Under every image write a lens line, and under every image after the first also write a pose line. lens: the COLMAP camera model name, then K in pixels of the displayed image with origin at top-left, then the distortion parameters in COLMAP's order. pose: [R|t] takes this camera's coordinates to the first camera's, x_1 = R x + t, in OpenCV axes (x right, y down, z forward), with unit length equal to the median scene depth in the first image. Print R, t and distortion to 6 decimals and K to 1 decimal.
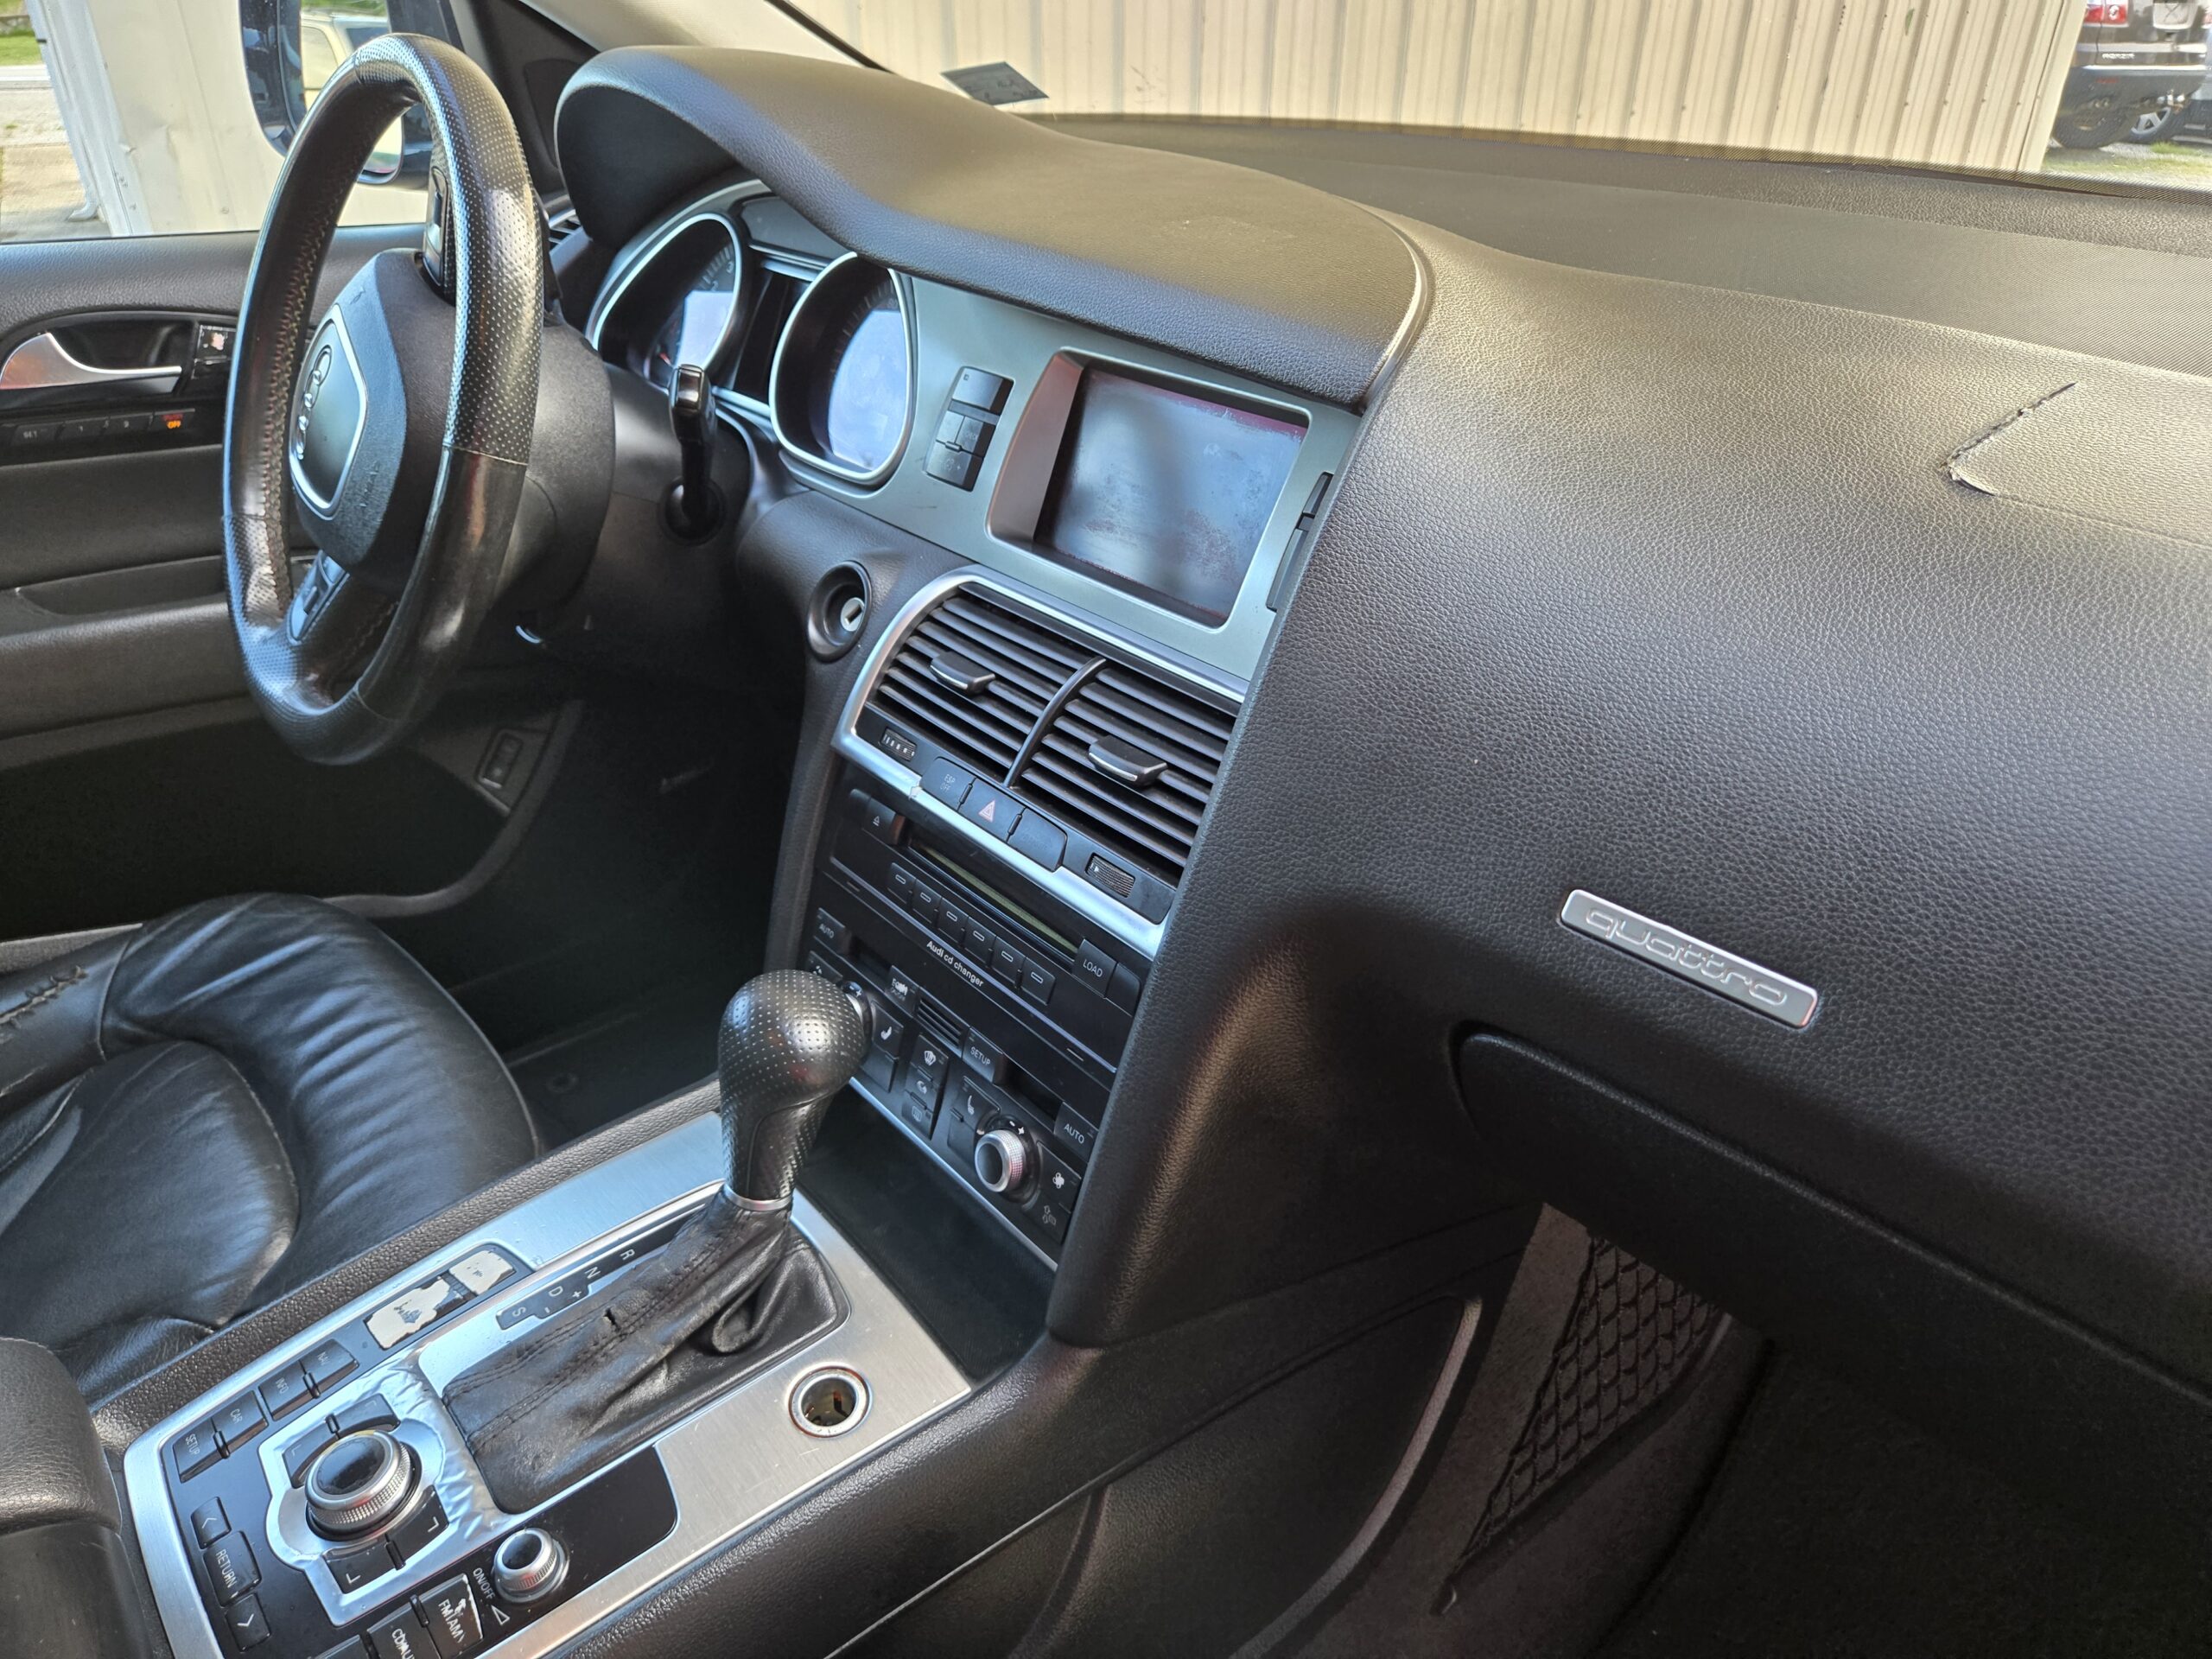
lens RADIAL K [[1510.6, 0, 1157.5], [0, 1510.6, 840.9], [0, 0, 1]] dist [0.074080, -0.064519]
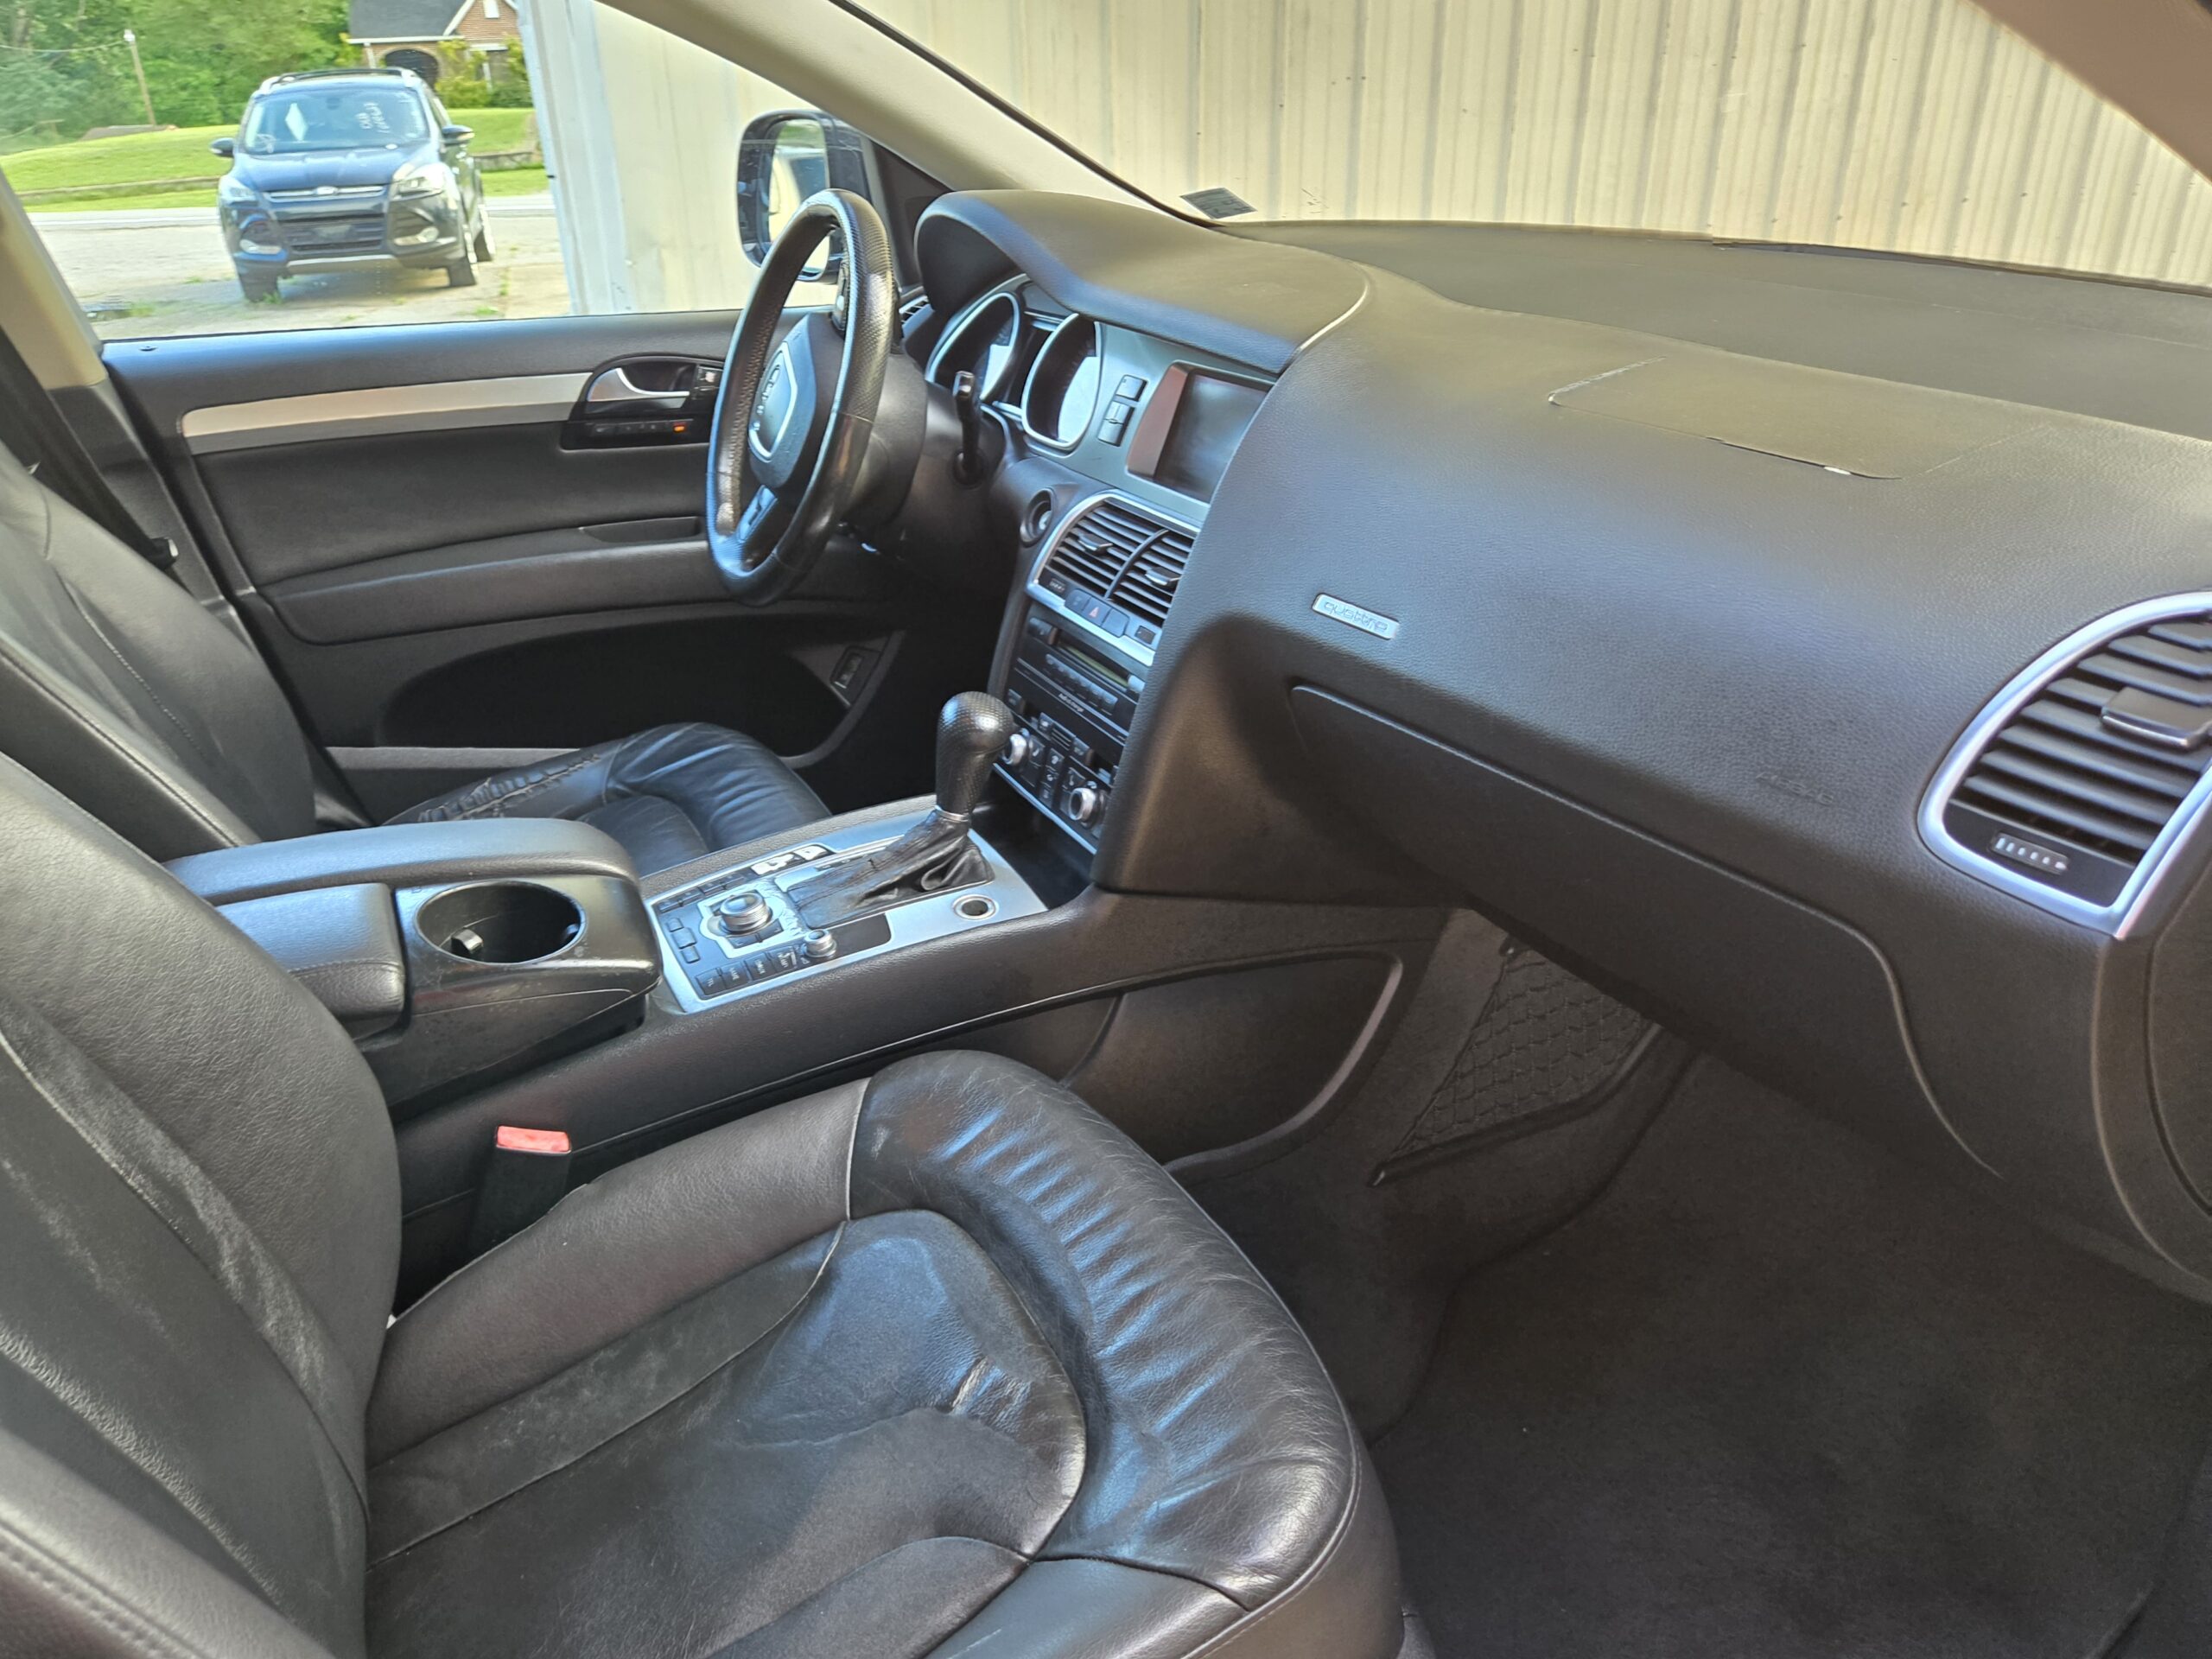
lens RADIAL K [[1510.6, 0, 1115.7], [0, 1510.6, 829.7], [0, 0, 1]] dist [0.074080, -0.064519]
pose [[0.970058, 0.070172, -0.232517, 0.270488], [-0.084625, 0.995015, -0.052769, 0.257453], [0.227654, 0.070866, 0.971160, -0.549739]]
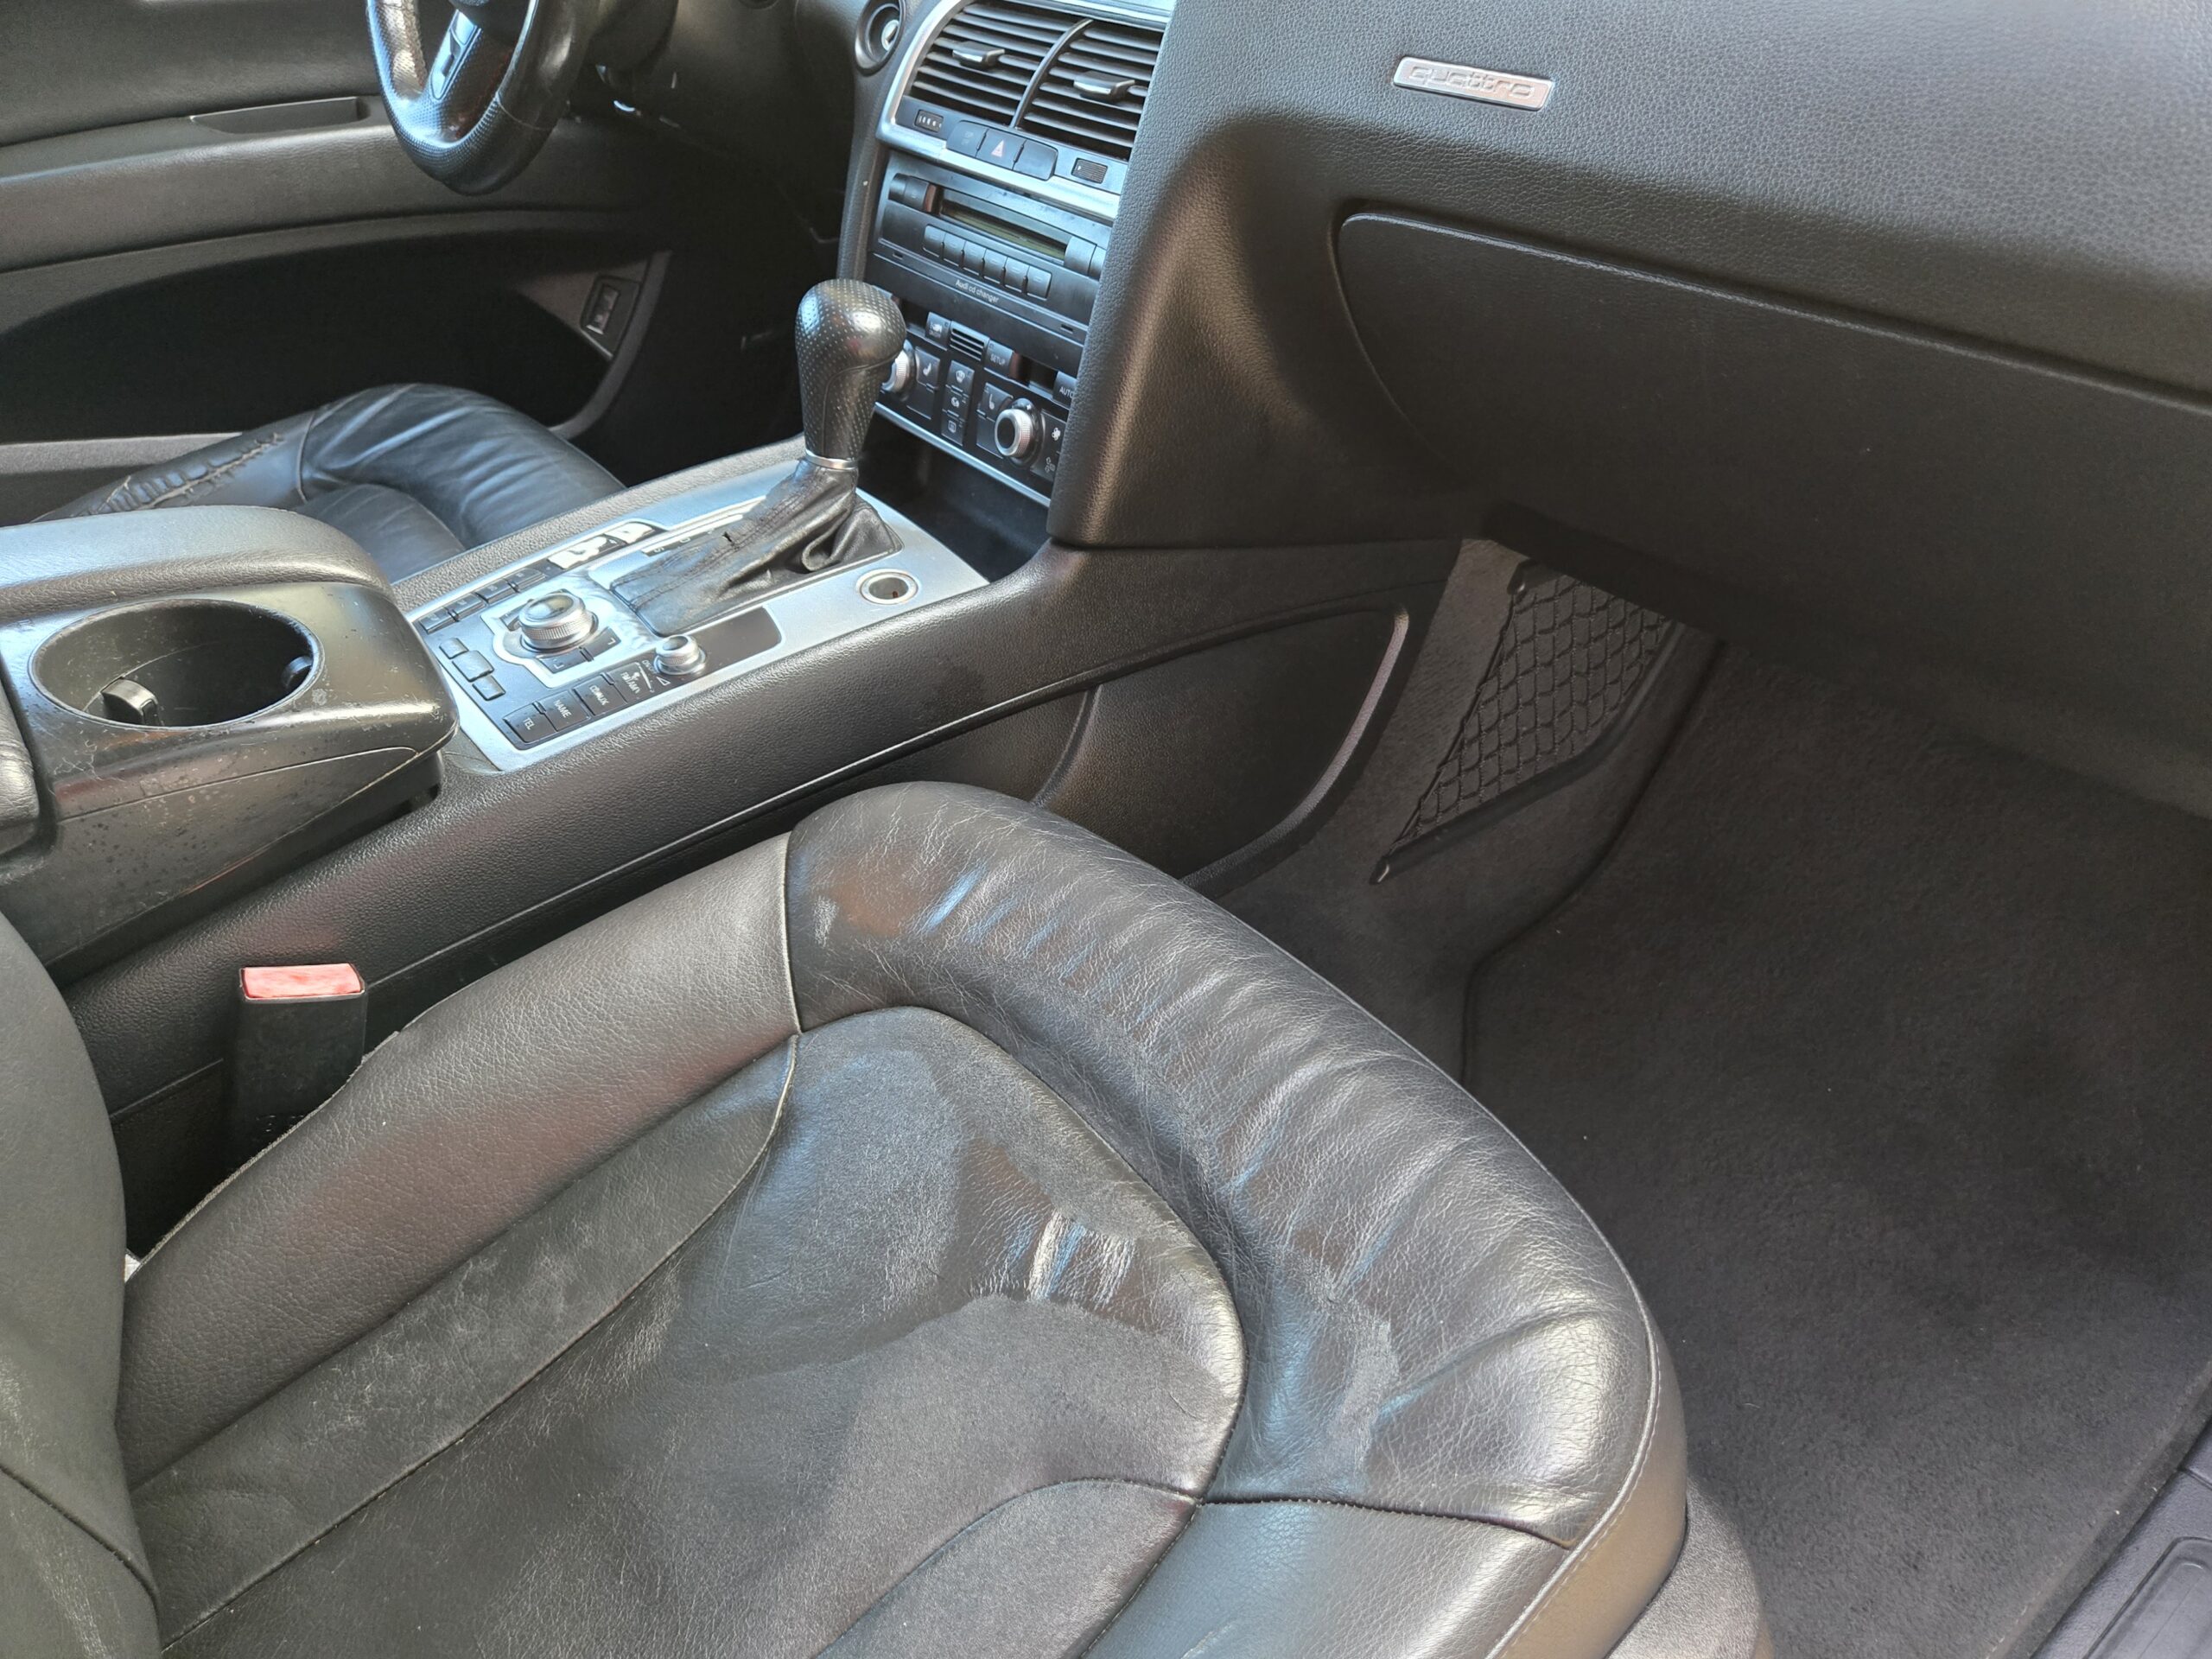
lens RADIAL K [[1510.6, 0, 1157.1], [0, 1510.6, 825.5], [0, 0, 1]] dist [0.074080, -0.064519]
pose [[0.998533, 0.003359, -0.054050, 0.070405], [0.004418, 0.989696, 0.143116, 0.278541], [0.053974, -0.143144, 0.988229, -0.252867]]
